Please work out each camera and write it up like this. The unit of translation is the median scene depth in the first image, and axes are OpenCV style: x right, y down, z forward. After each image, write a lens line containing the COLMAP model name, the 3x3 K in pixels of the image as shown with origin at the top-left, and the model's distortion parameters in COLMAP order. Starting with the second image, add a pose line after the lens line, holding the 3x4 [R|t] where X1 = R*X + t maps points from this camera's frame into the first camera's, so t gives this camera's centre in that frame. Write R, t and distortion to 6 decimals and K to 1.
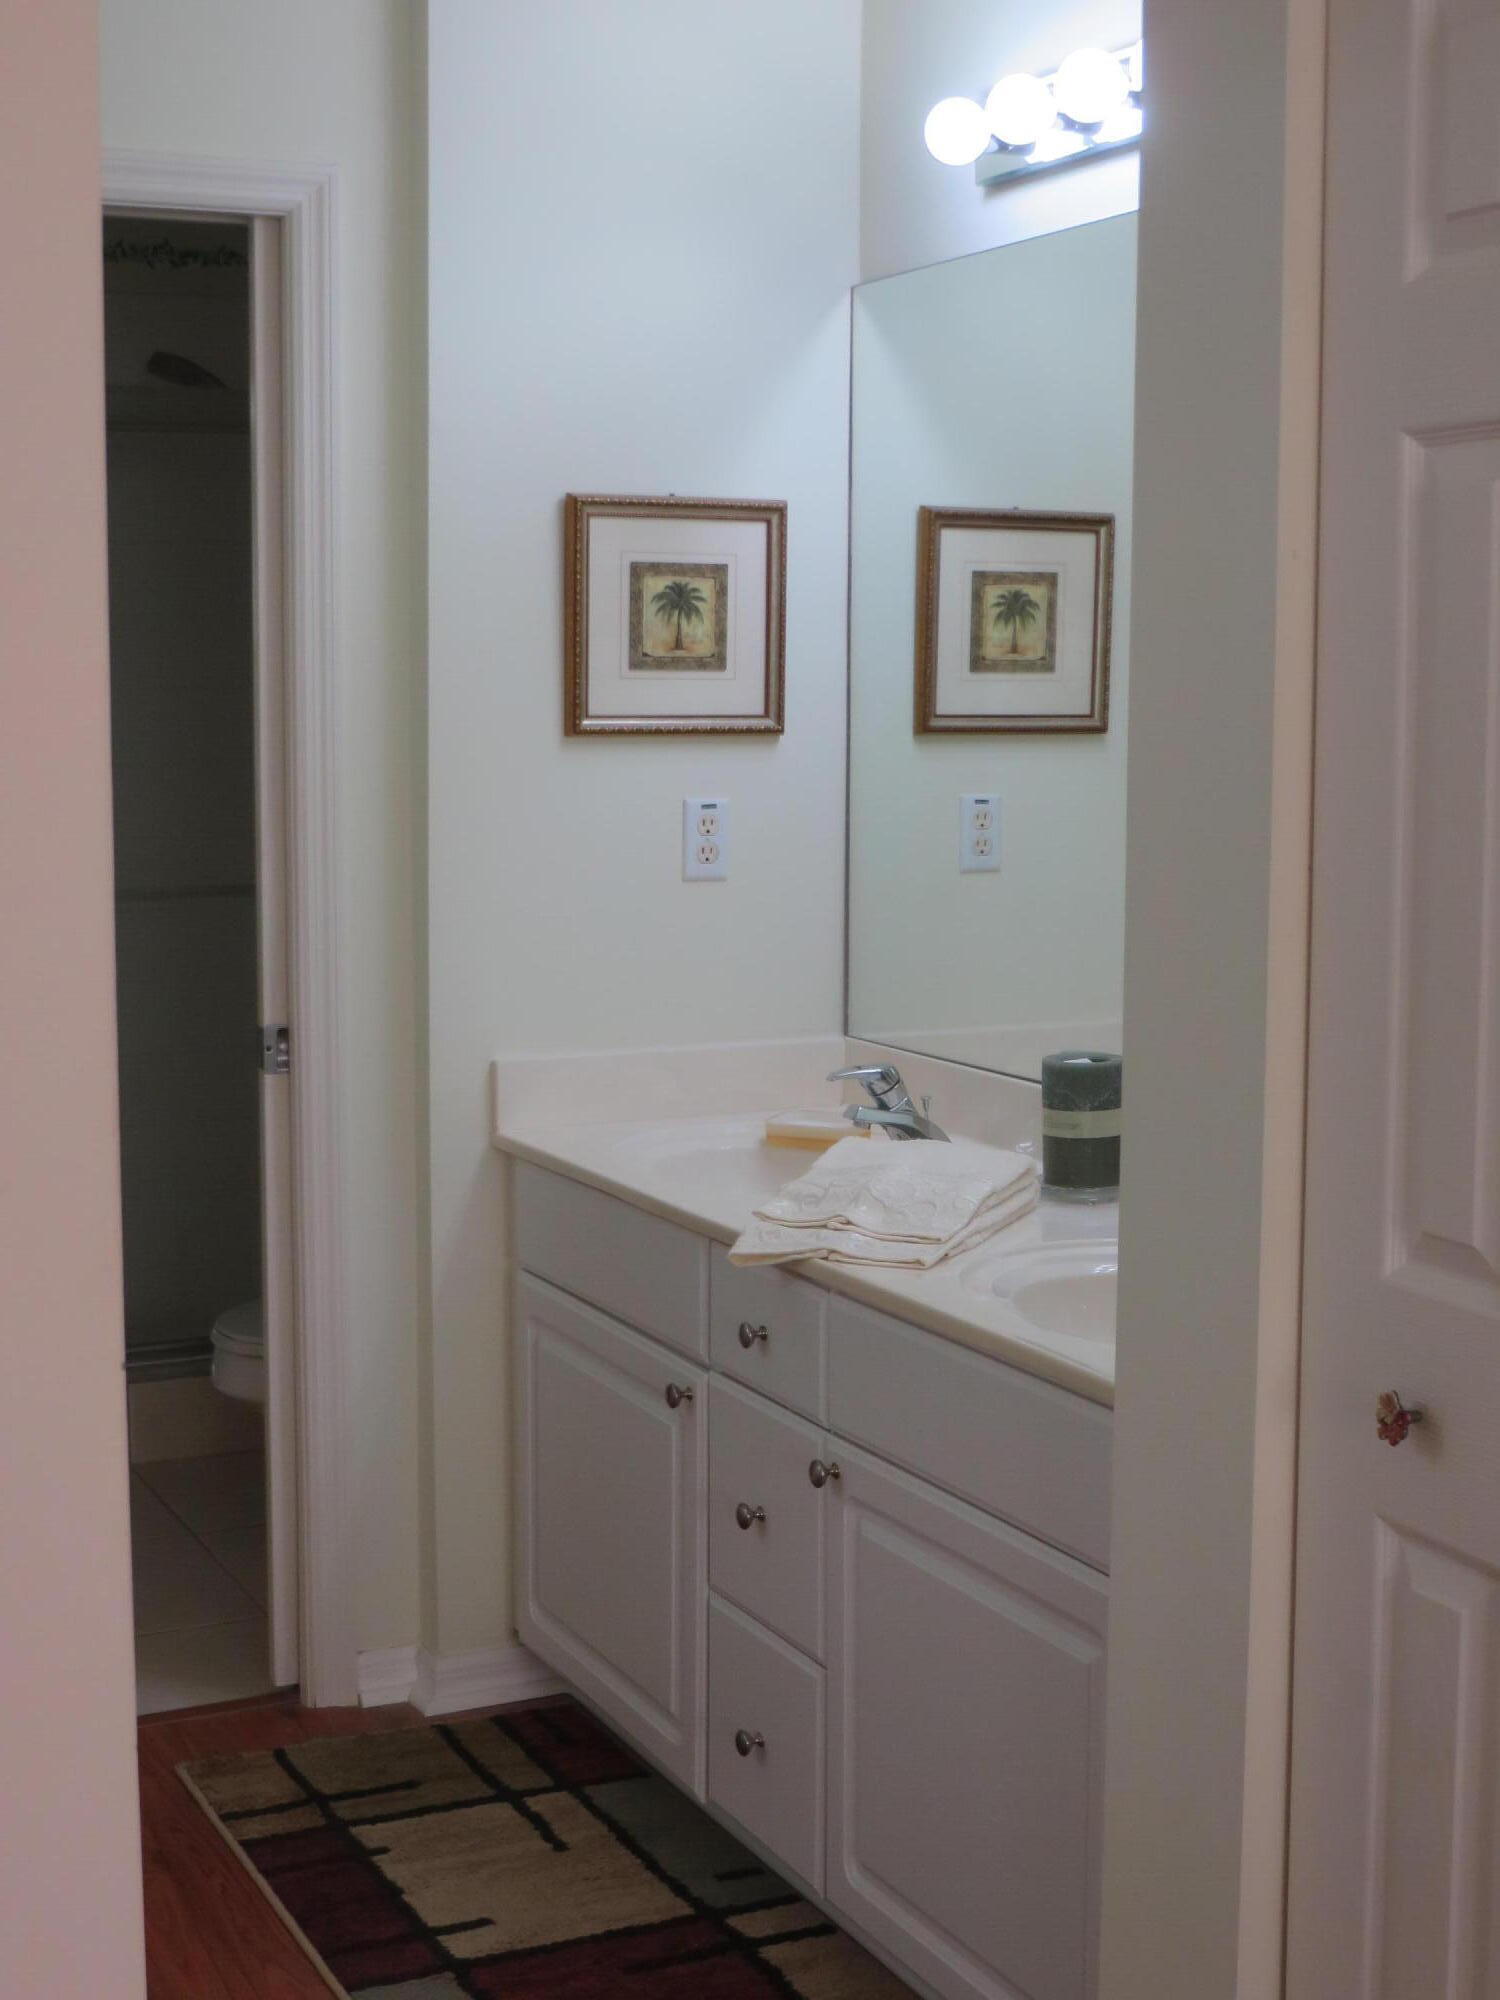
lens RADIAL K [[2681.4, 0, 712.5], [0, 2681.4, 1004.2], [0, 0, 1]] dist [-0.077460, -0.031460]
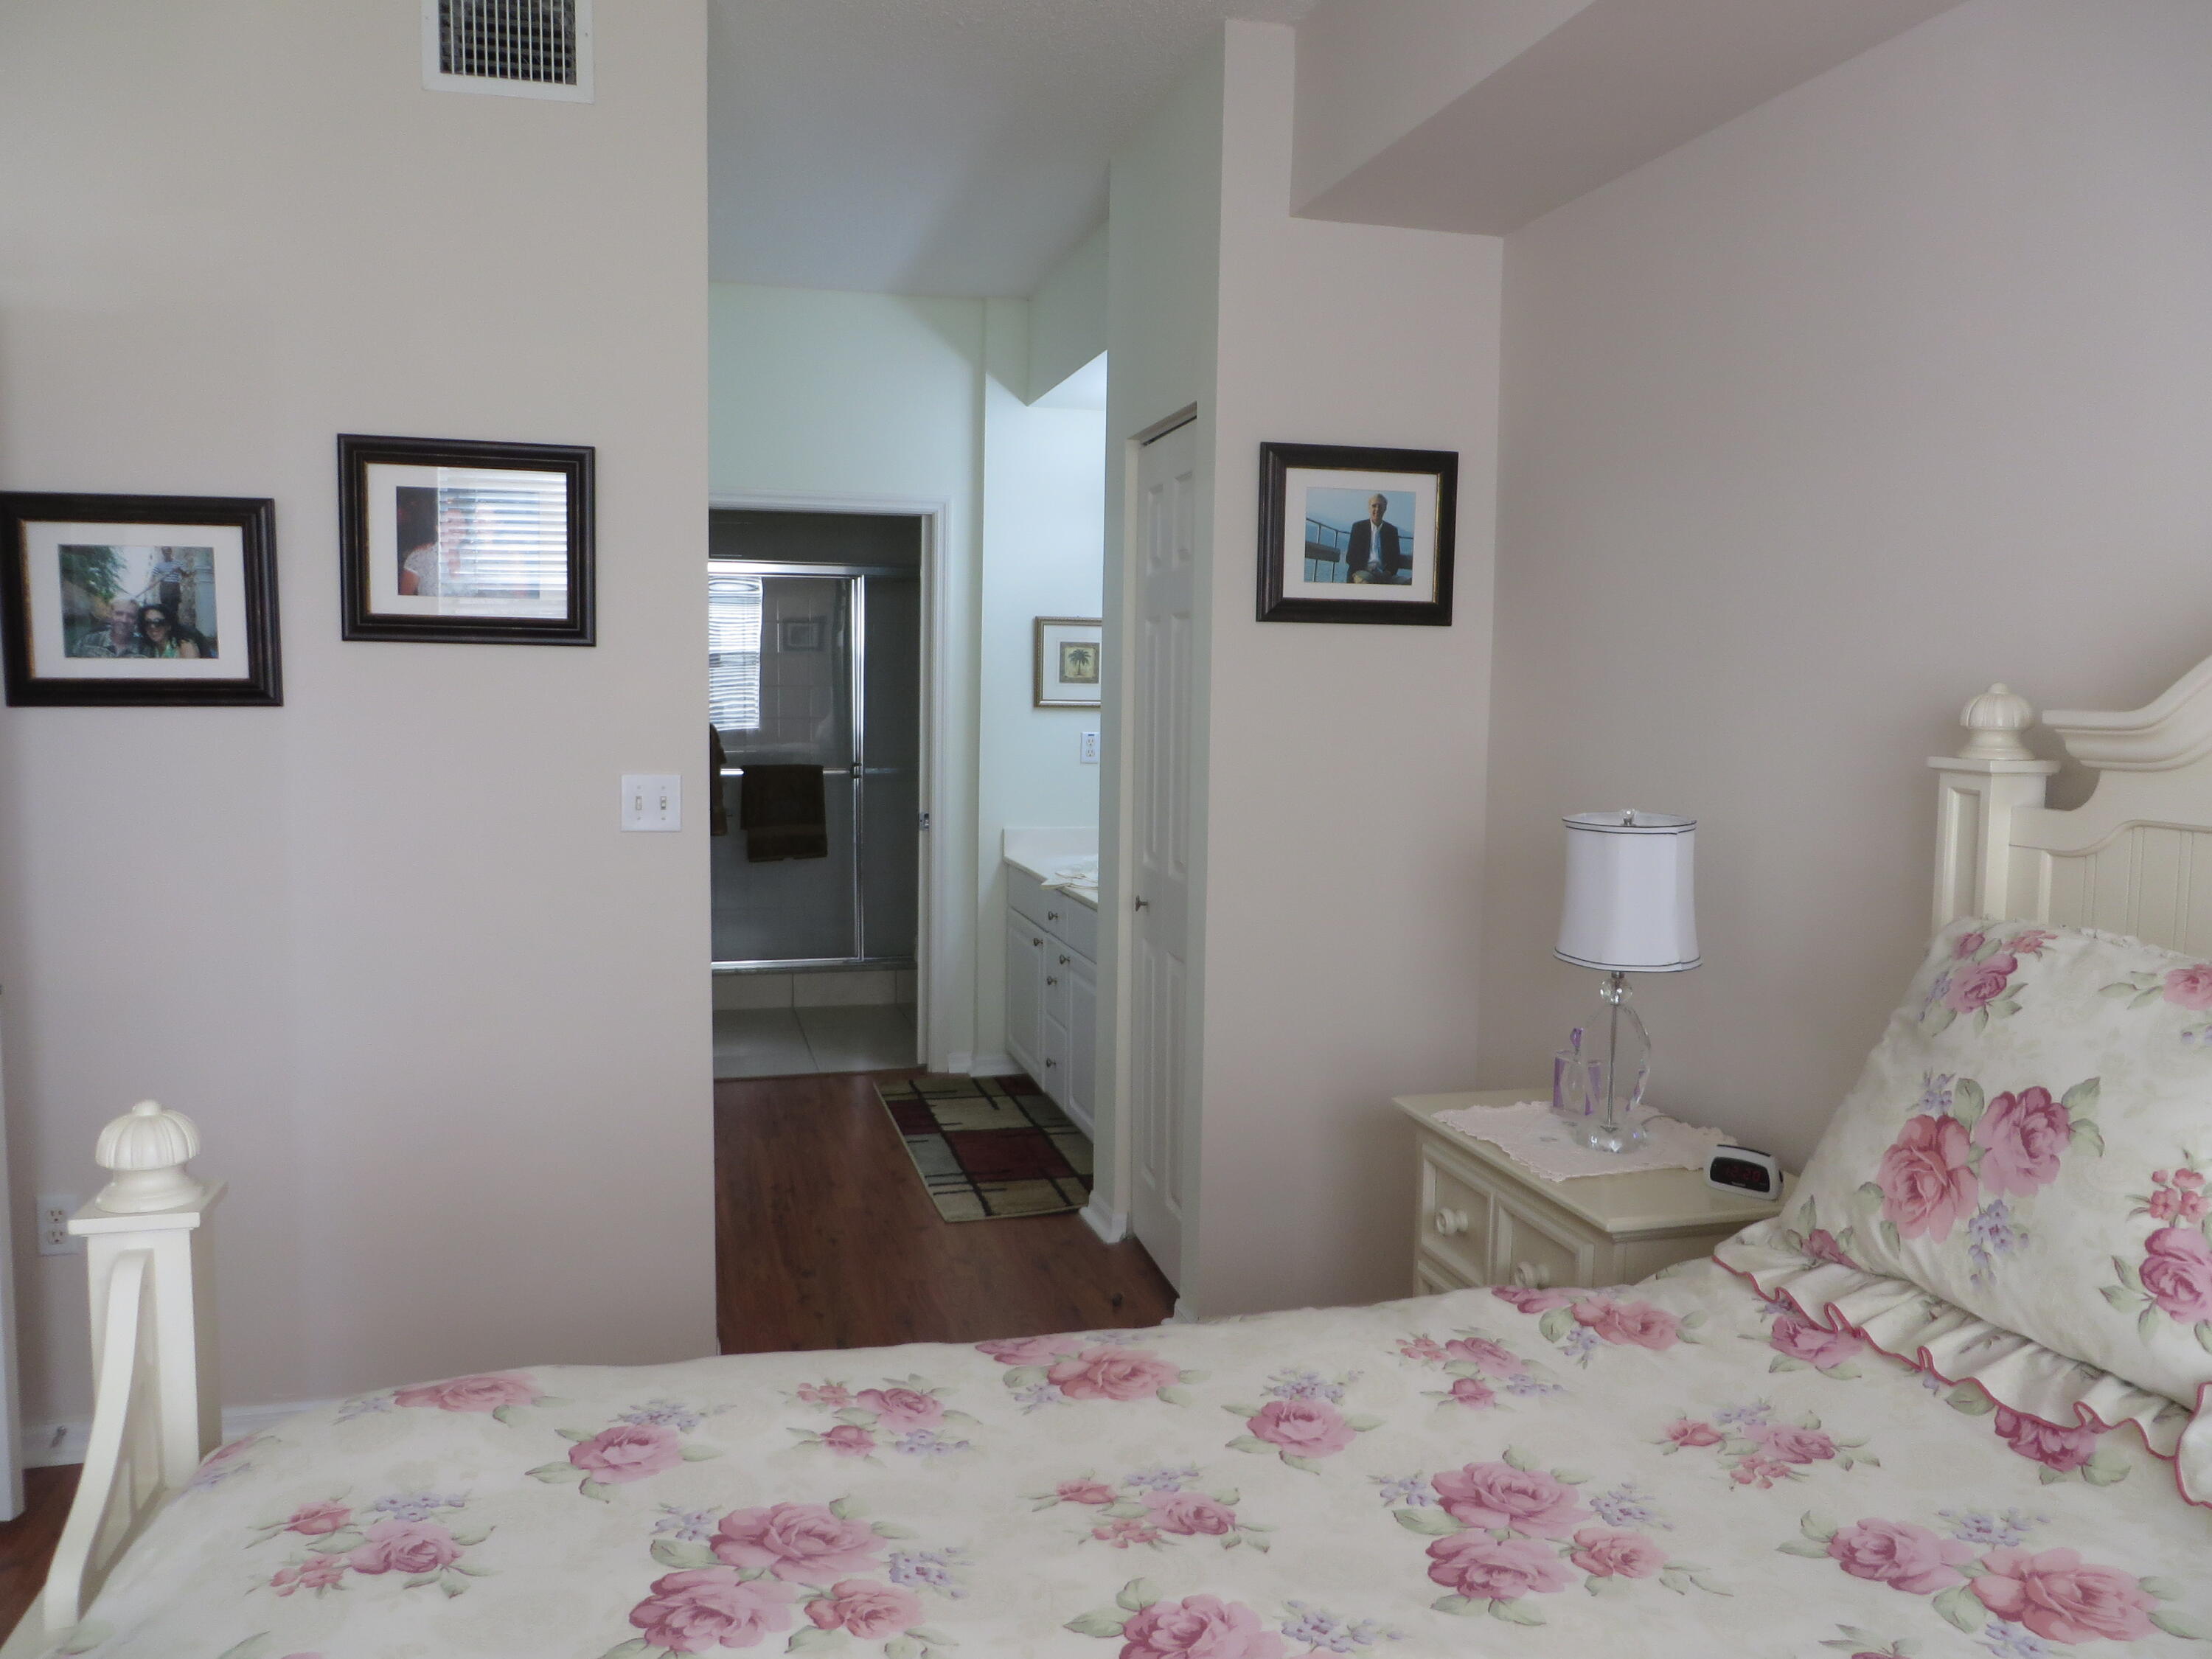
lens RADIAL K [[1641.3, 0, 1093.9], [0, 1641.3, 828.7], [0, 0, 1]] dist [-0.026722, 0.005094]
pose [[0.981950, 0.030001, -0.186745, 0.315776], [-0.035399, 0.999044, -0.025639, 0.060856], [0.185798, 0.031787, 0.982074, -0.593642]]
